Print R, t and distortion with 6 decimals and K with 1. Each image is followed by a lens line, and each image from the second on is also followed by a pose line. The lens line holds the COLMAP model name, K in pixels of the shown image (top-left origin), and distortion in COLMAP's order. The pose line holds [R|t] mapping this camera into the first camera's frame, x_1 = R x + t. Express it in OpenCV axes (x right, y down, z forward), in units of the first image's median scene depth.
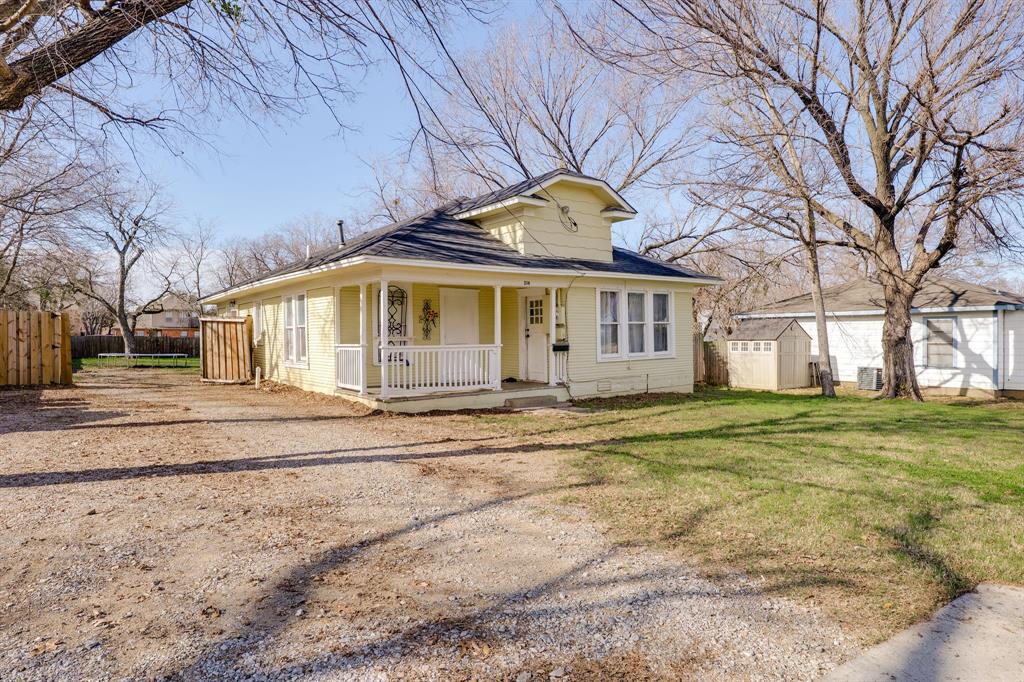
lens RADIAL K [[494.8, 0, 512.0], [0, 494.8, 341.0], [0, 0, 1]] dist [-0.001517, -0.000280]
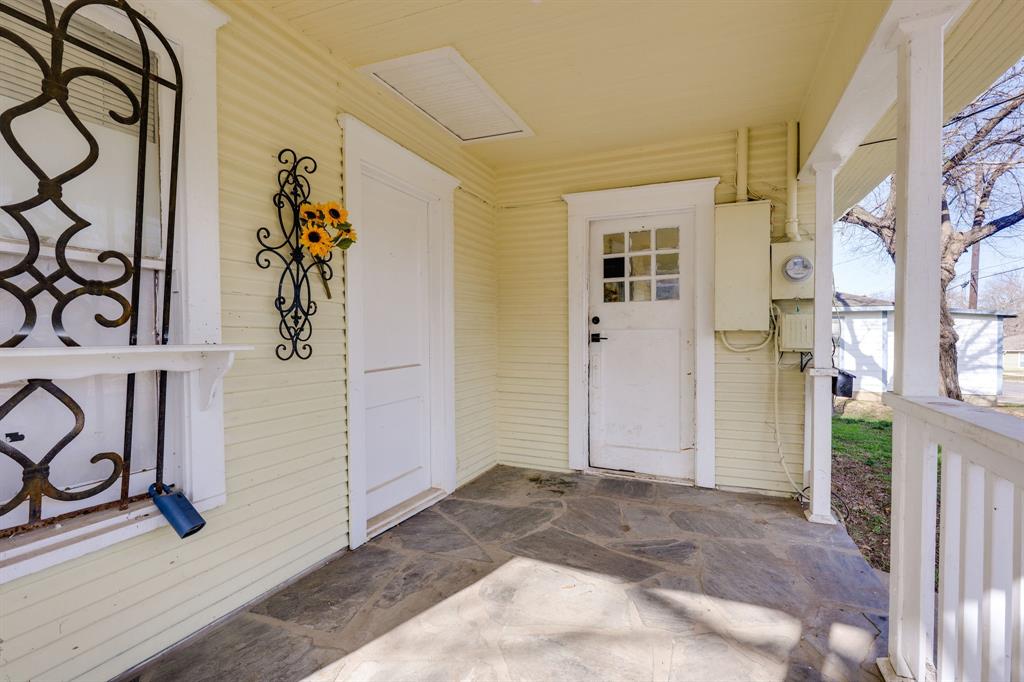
lens RADIAL K [[494.8, 0, 512.0], [0, 494.8, 341.0], [0, 0, 1]] dist [-0.001517, -0.000280]
pose [[0.898054, -0.000928, 0.439884, -0.166630], [-0.001168, 0.999989, 0.004496, -0.009742], [-0.439883, -0.004551, 0.898043, 0.725895]]
